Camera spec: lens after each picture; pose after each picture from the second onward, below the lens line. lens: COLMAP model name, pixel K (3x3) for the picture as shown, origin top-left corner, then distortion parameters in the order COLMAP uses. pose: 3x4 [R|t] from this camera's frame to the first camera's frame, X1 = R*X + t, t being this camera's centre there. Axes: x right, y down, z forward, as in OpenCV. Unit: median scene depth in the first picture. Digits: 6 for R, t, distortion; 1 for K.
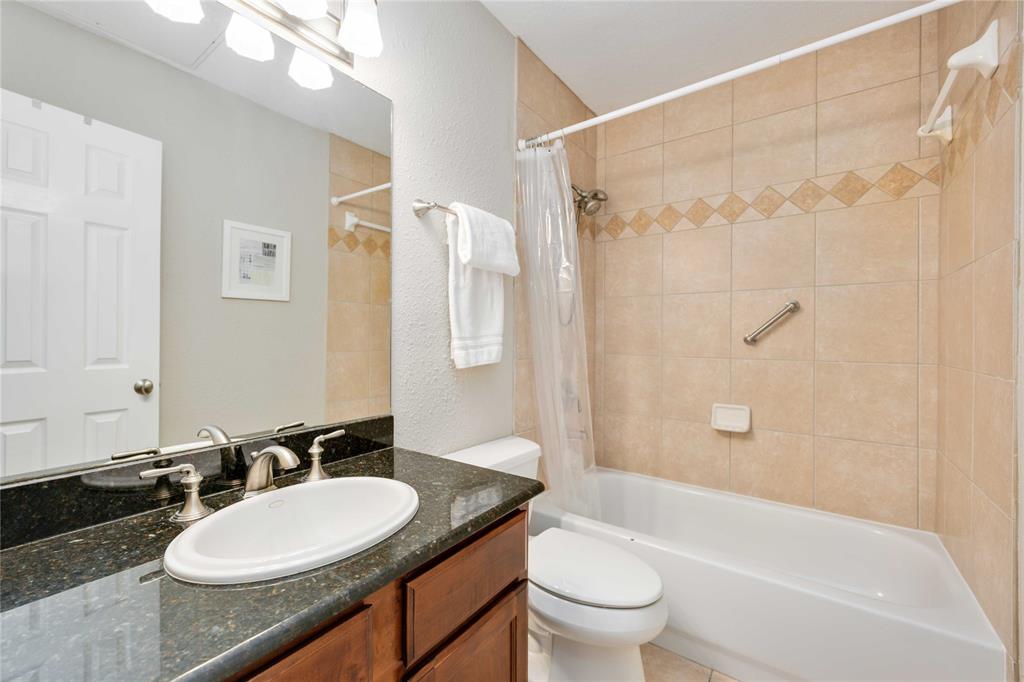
lens RADIAL K [[415.3, 0, 512.9], [0, 415.3, 337.3], [0, 0, 1]] dist [-0.002913, -0.000193]
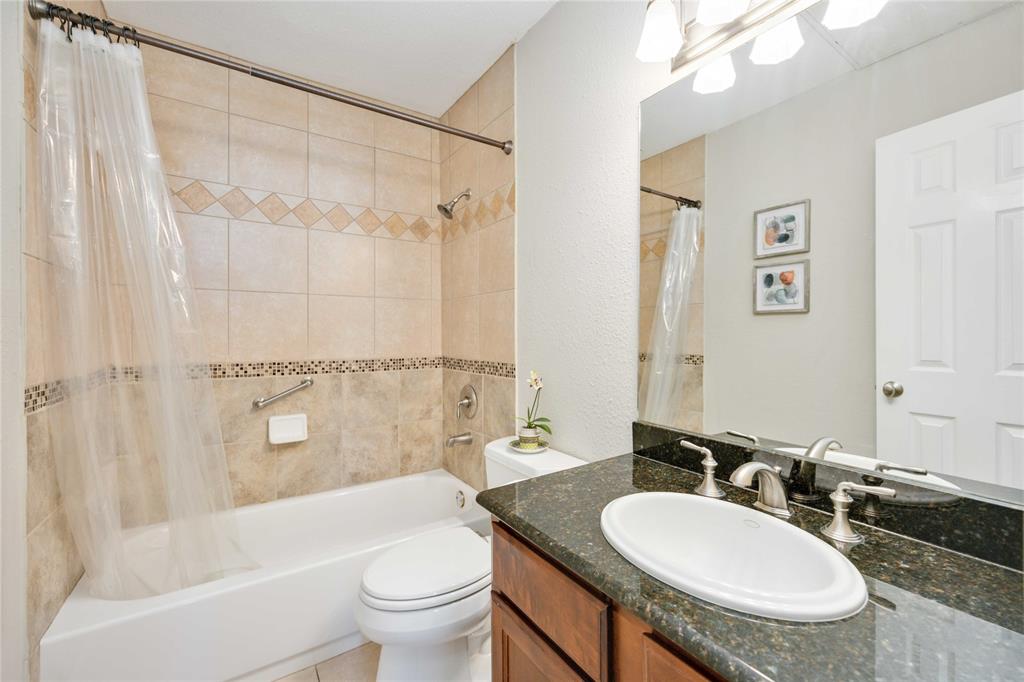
lens RADIAL K [[415.3, 0, 513.0], [0, 415.3, 338.7], [0, 0, 1]] dist [-0.002913, -0.000193]
pose [[-0.336409, 0.004406, -0.941706, 0.345619], [-0.007406, 0.999946, 0.007325, -0.001948], [0.941687, 0.009439, -0.336358, 0.480550]]
